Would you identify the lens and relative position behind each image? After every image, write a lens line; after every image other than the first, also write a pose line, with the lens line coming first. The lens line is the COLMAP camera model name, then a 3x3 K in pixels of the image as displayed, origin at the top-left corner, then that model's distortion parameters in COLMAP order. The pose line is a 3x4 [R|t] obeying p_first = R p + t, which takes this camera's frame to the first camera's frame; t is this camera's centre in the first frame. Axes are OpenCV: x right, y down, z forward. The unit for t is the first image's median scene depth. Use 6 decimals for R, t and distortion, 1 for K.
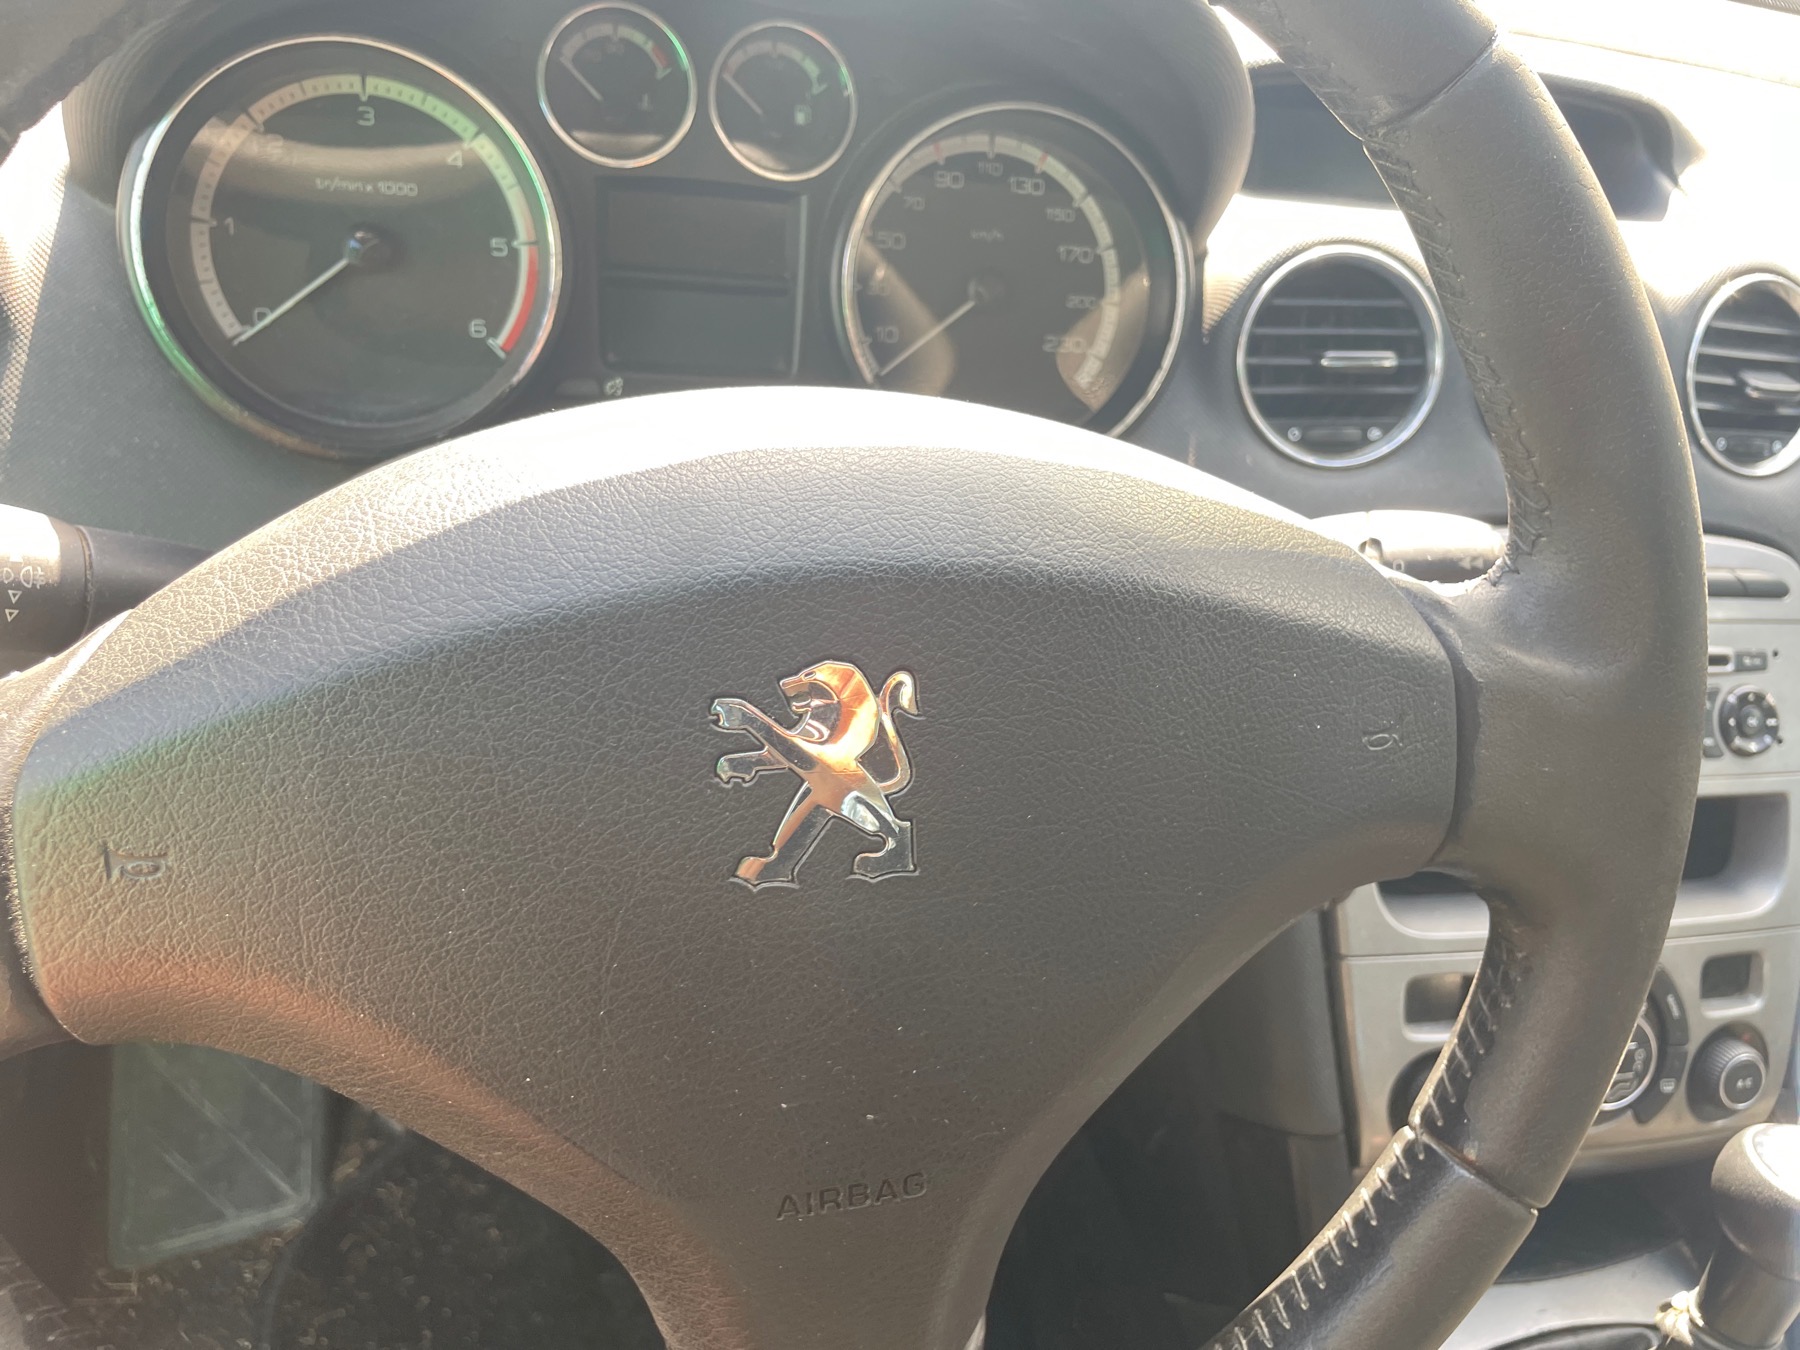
lens RADIAL K [[1383.2, 0, 893.9], [0, 1383.2, 684.0], [0, 0, 1]] dist [0.086012, -0.157584]
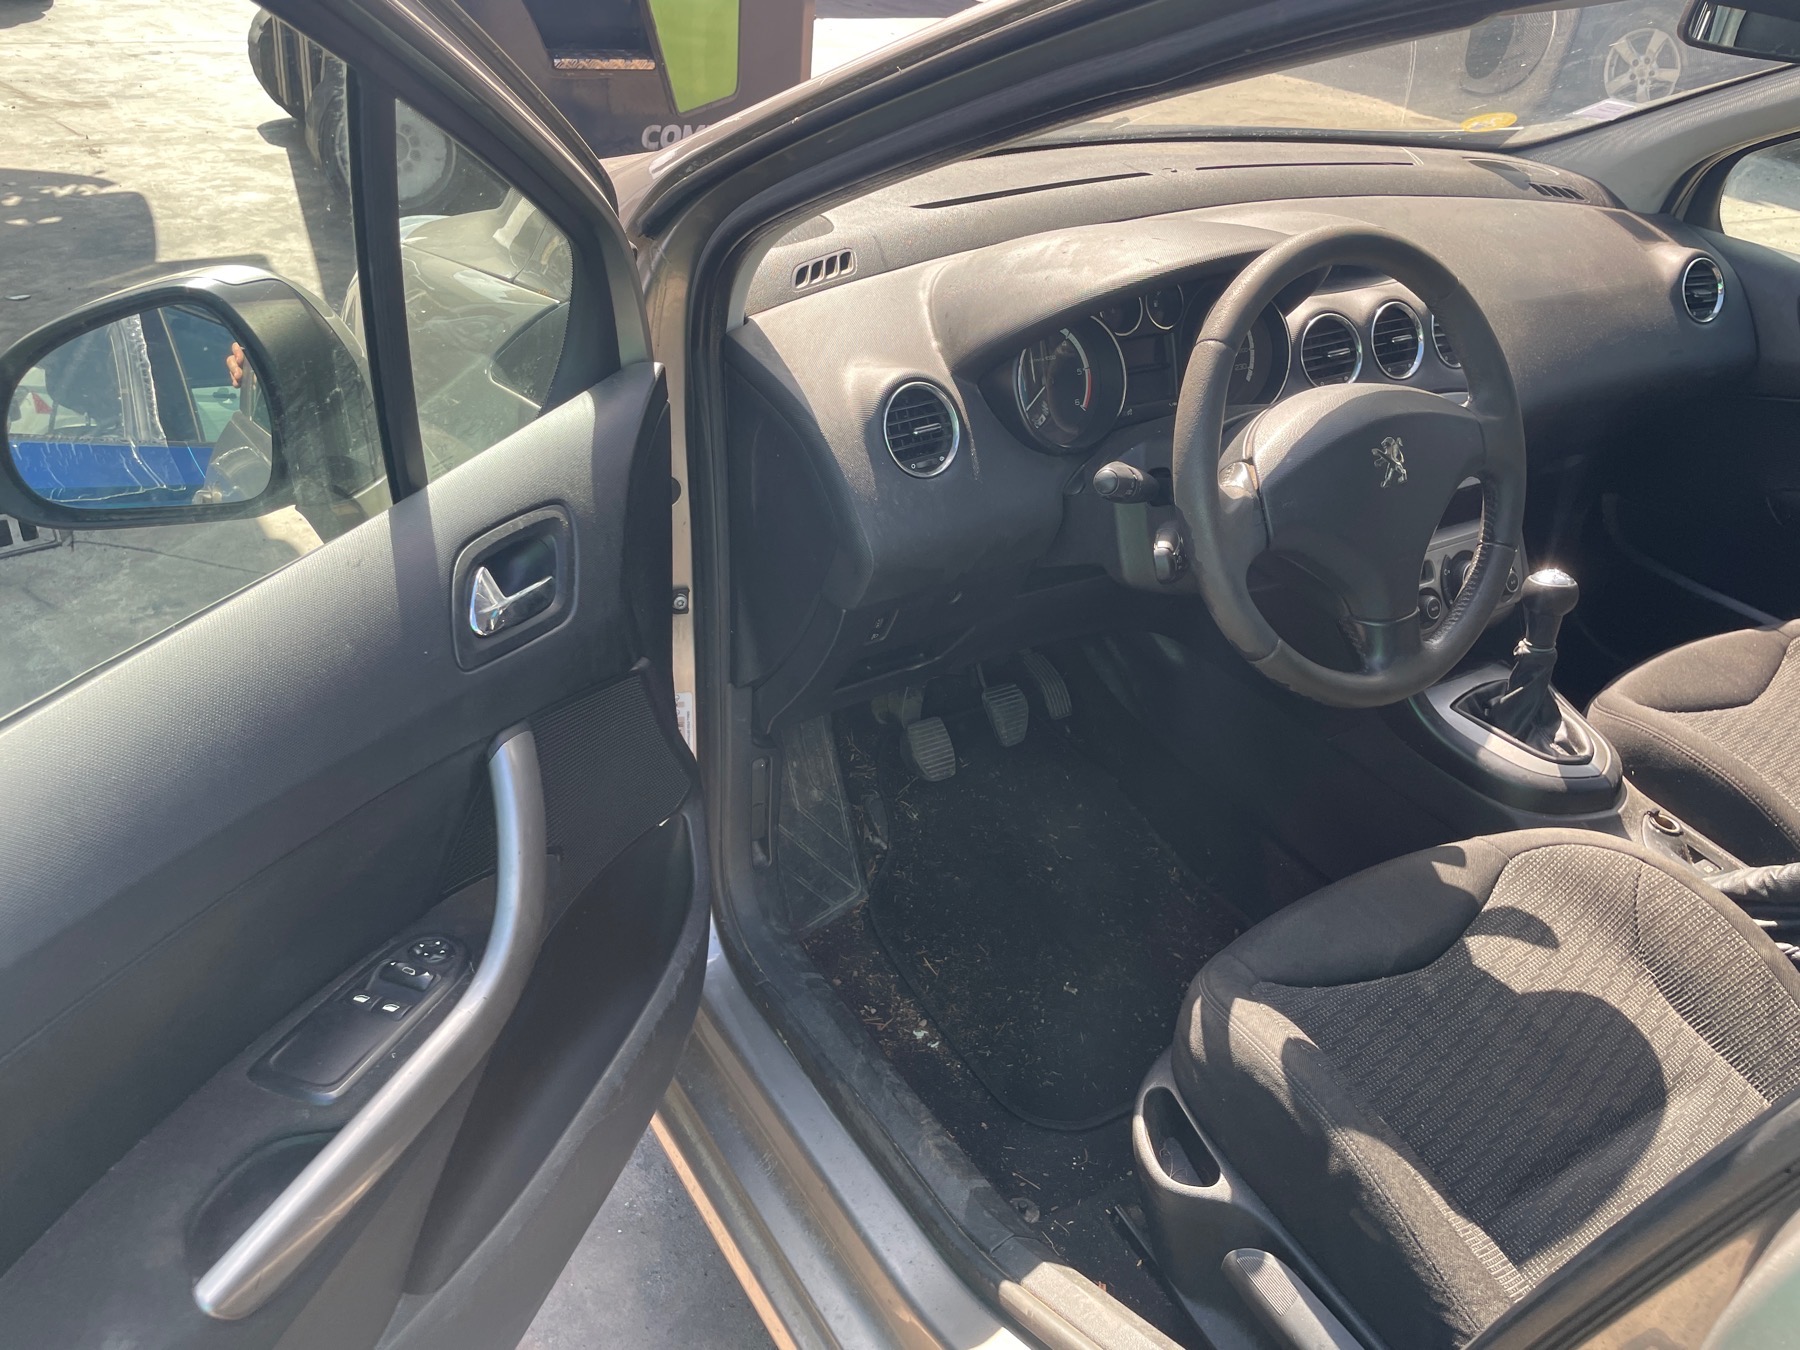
lens RADIAL K [[1374.8, 0, 900.7], [0, 1374.8, 689.5], [0, 0, 1]] dist [0.077920, -0.108145]
pose [[0.931029, -0.244672, 0.270779, -1.314844], [0.246937, 0.968677, 0.026229, 0.119848], [-0.268715, 0.042445, 0.962284, -1.314225]]
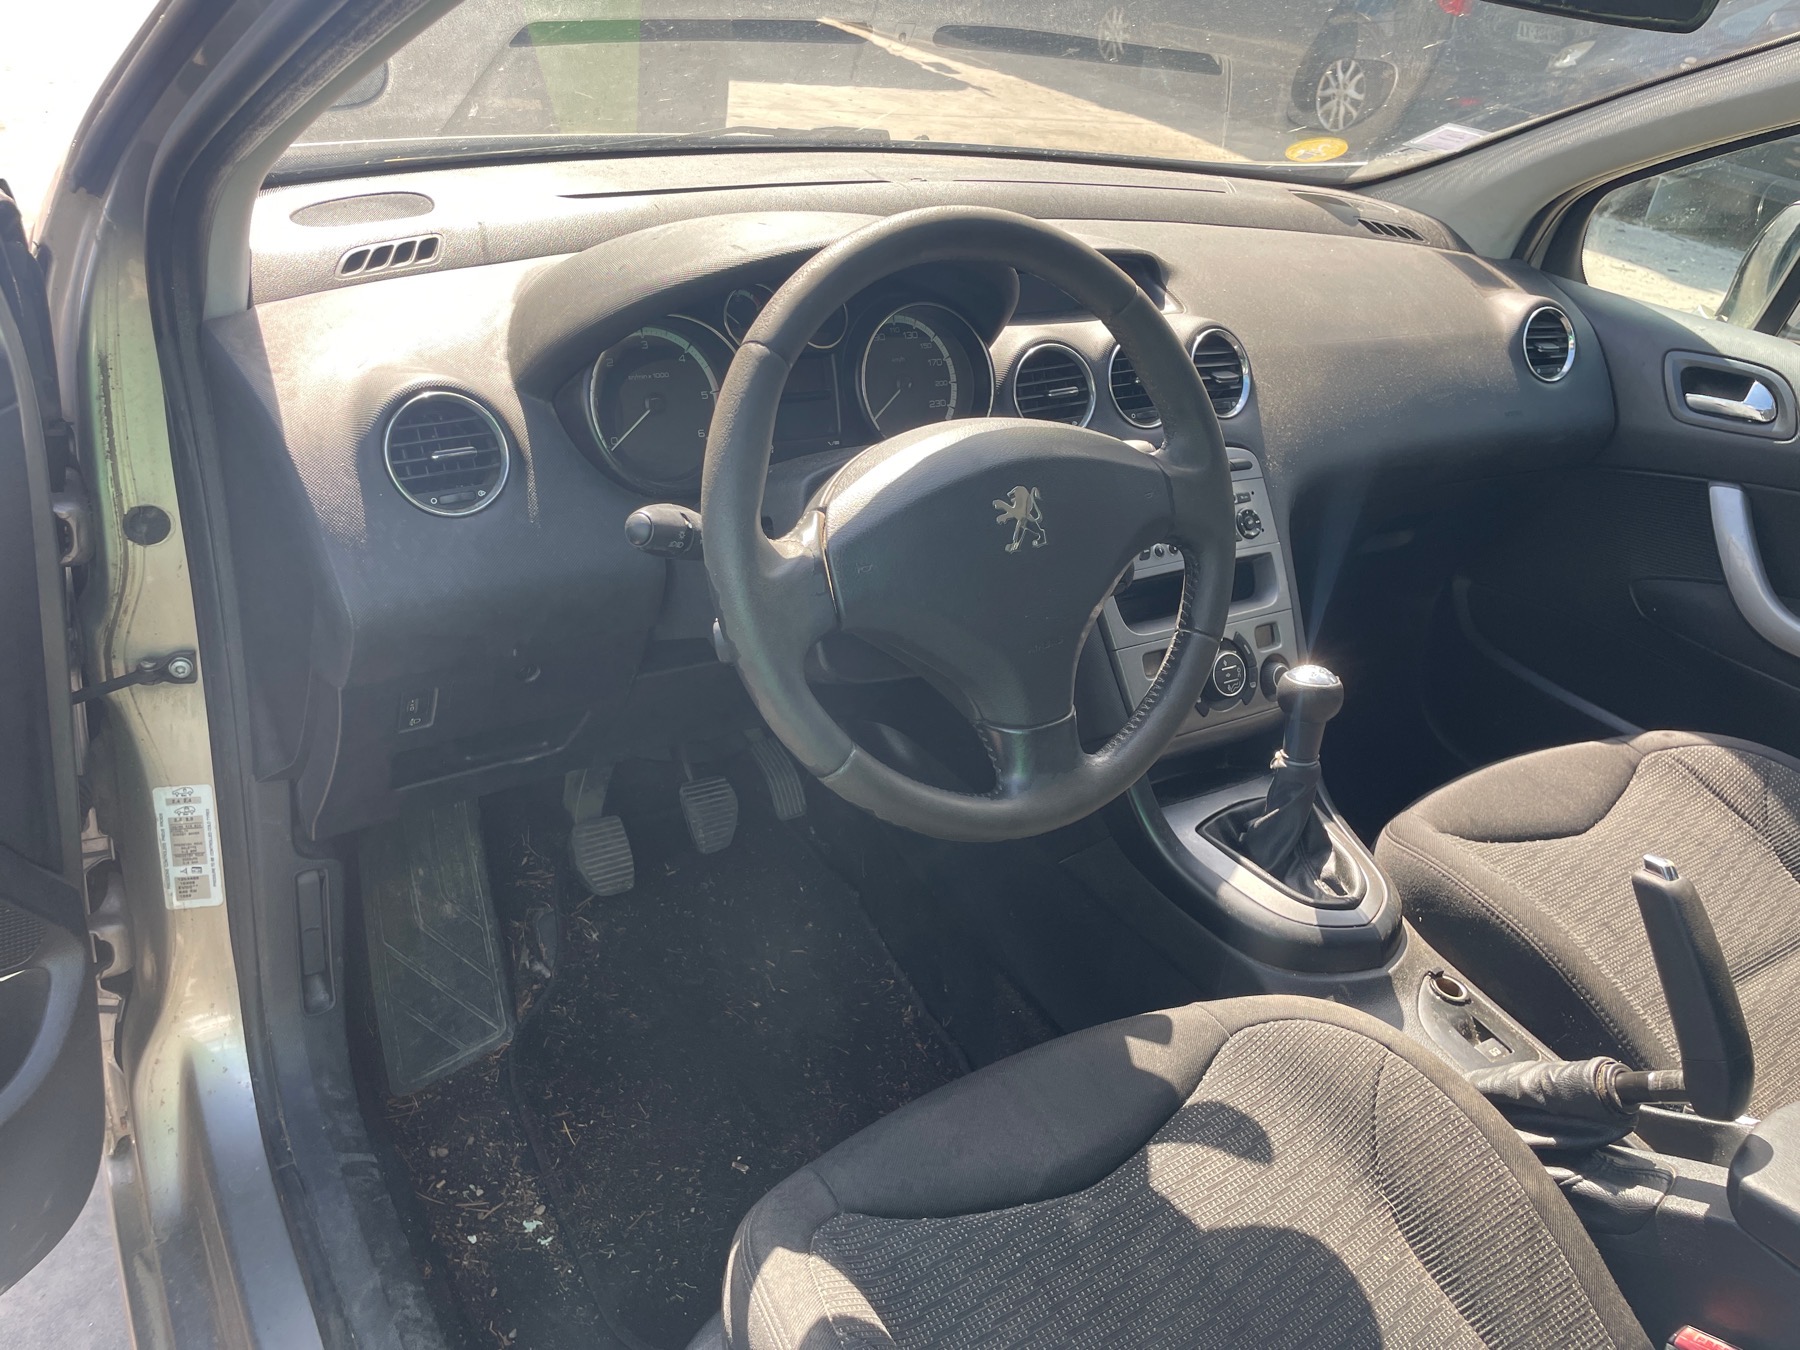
lens RADIAL K [[1374.2, 0, 910.6], [0, 1374.2, 681.5], [0, 0, 1]] dist [0.077192, -0.105632]
pose [[0.934087, -0.199371, 0.296197, -0.620967], [0.215372, 0.976283, -0.022057, 0.210213], [-0.284775, 0.084396, 0.954872, -0.970414]]
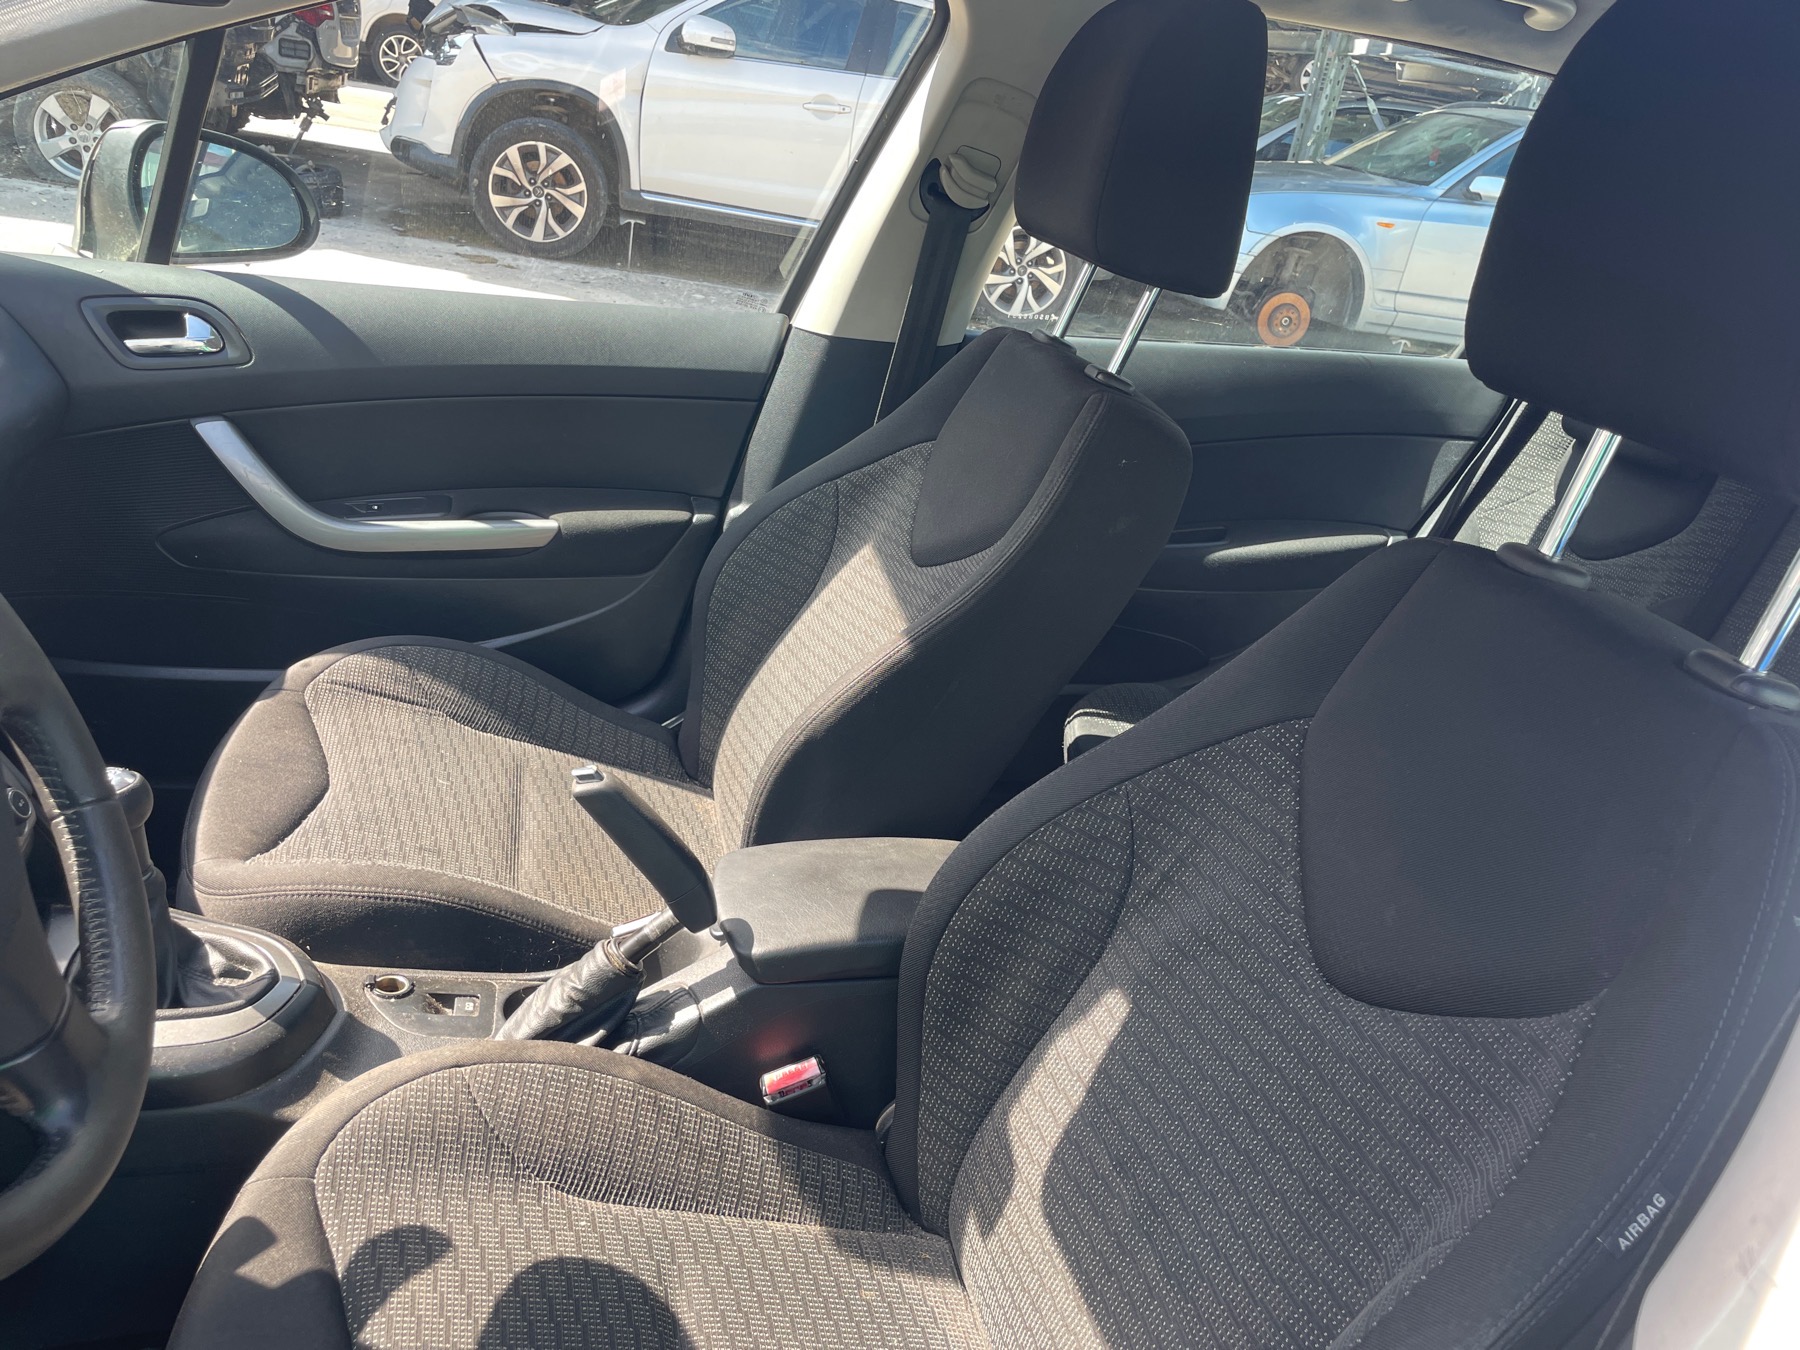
lens RADIAL K [[1374.2, 0, 910.6], [0, 1374.2, 681.5], [0, 0, 1]] dist [0.077192, -0.105632]
pose [[-0.012976, -0.525081, 0.850954, -0.863267], [0.433230, 0.764048, 0.478062, -0.199877], [-0.901190, 0.374862, 0.217566, -0.497769]]
